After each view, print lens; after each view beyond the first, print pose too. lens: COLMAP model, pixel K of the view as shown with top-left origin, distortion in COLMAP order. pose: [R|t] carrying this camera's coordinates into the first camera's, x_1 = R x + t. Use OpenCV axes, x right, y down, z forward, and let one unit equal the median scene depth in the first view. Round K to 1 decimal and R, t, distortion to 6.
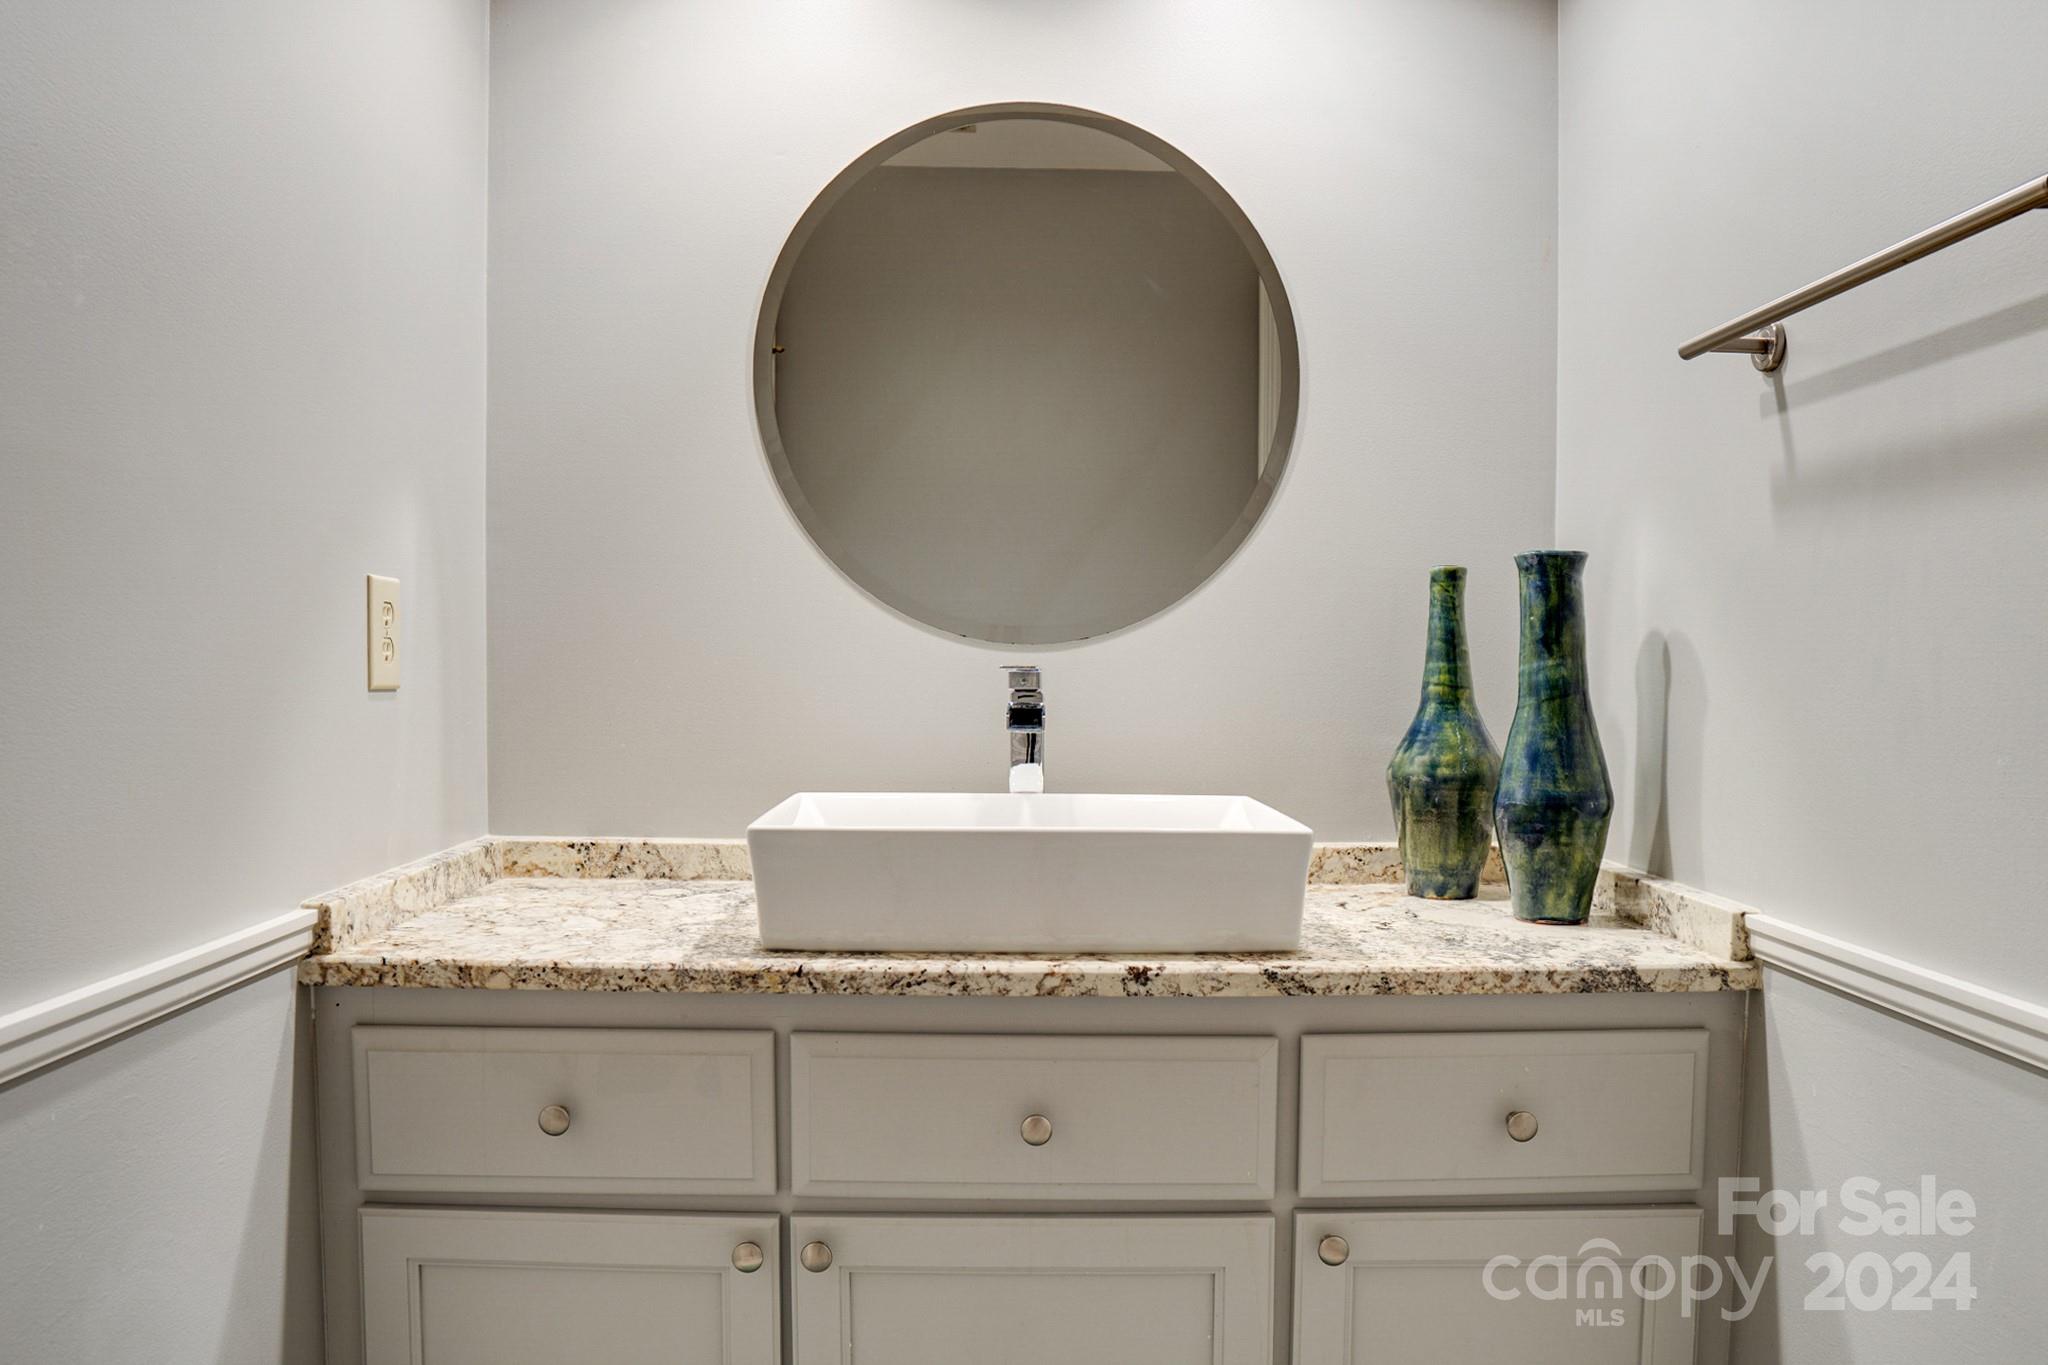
lens RADIAL K [[1470.1, 0, 1020.9], [0, 1470.1, 751.0], [0, 0, 1]] dist [-0.165046, 0.164782]
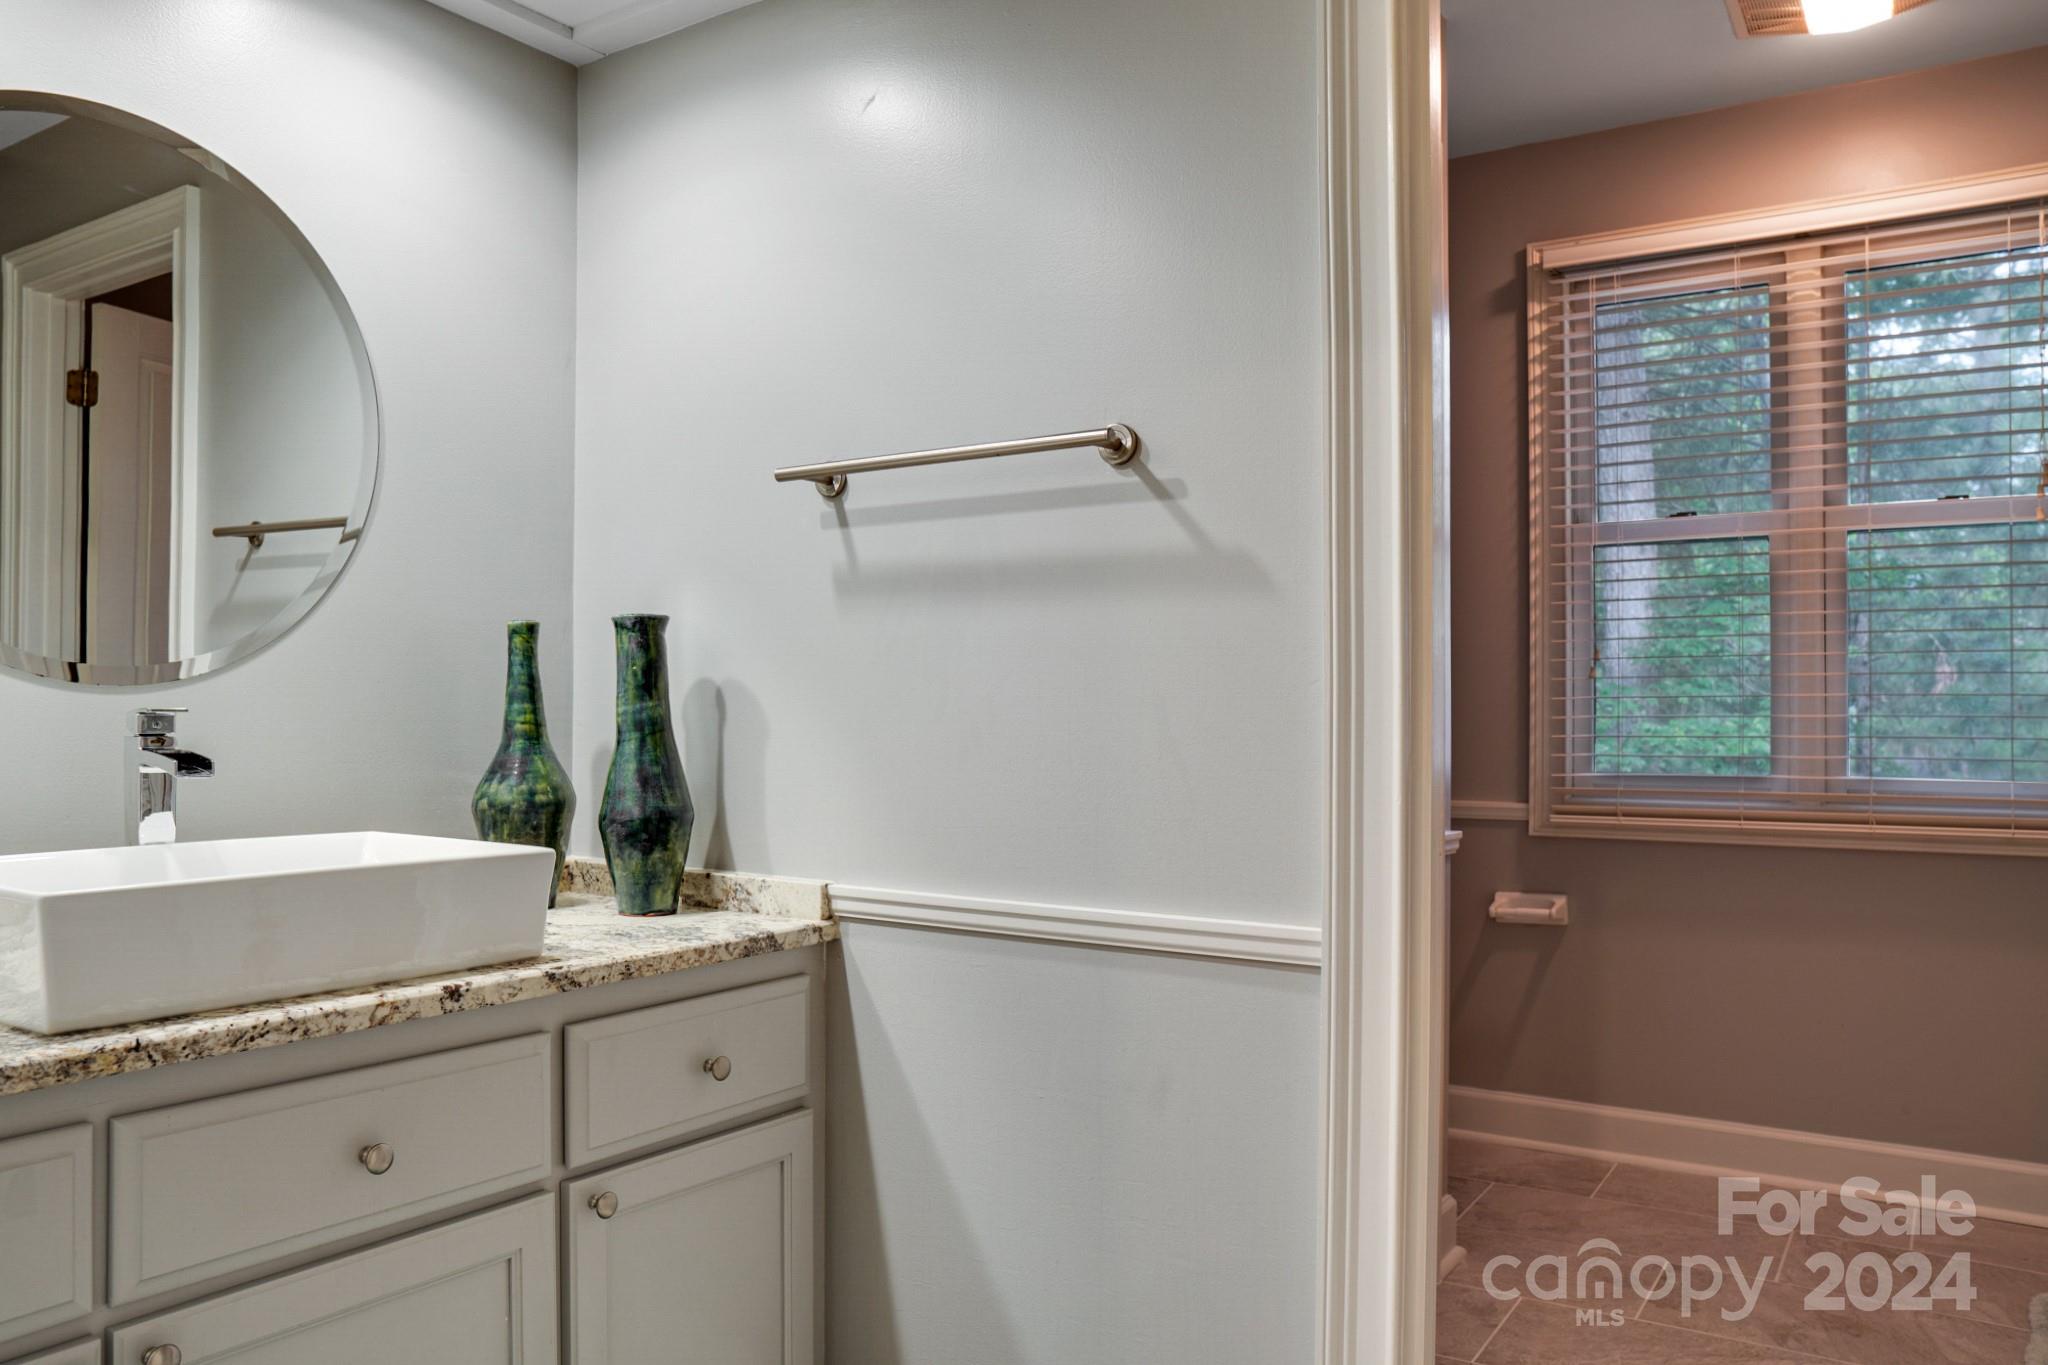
lens RADIAL K [[1480.1, 0, 1024.0], [0, 1480.1, 682.5], [0, 0, 1]] dist [-0.119379, 0.071346]
pose [[0.556085, 0.010374, 0.831061, -0.579043], [0.048844, 0.997786, -0.045138, -0.007989], [-0.829689, 0.065693, 0.554347, 0.033465]]
